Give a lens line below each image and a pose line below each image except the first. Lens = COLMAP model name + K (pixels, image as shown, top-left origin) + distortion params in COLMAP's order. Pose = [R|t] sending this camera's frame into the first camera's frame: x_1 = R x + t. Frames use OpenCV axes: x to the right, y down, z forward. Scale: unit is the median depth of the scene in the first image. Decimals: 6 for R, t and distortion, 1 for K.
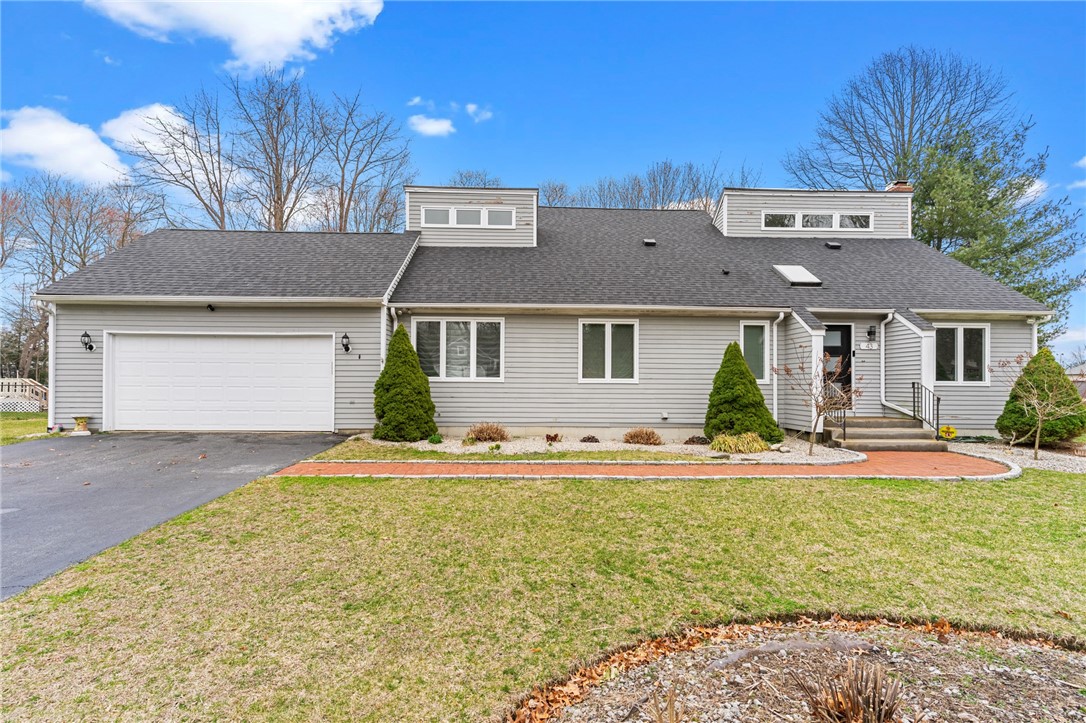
lens RADIAL K [[513.4, 0, 544.3], [0, 513.4, 357.9], [0, 0, 1]] dist [0.000669, 0.000343]
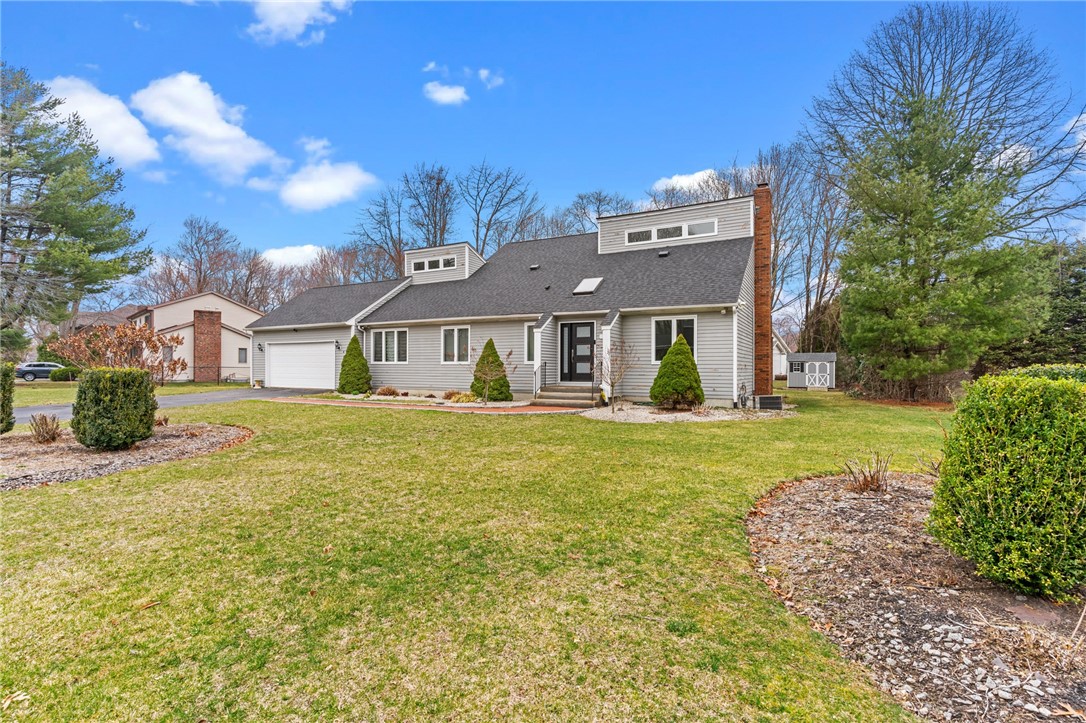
lens RADIAL K [[513.4, 0, 540.2], [0, 513.4, 366.5], [0, 0, 1]] dist [0.000669, 0.000343]
pose [[0.855889, -0.005492, -0.517131, 1.206654], [0.016678, 0.999717, 0.016987, 0.031539], [0.516891, -0.023164, 0.855738, -0.271135]]
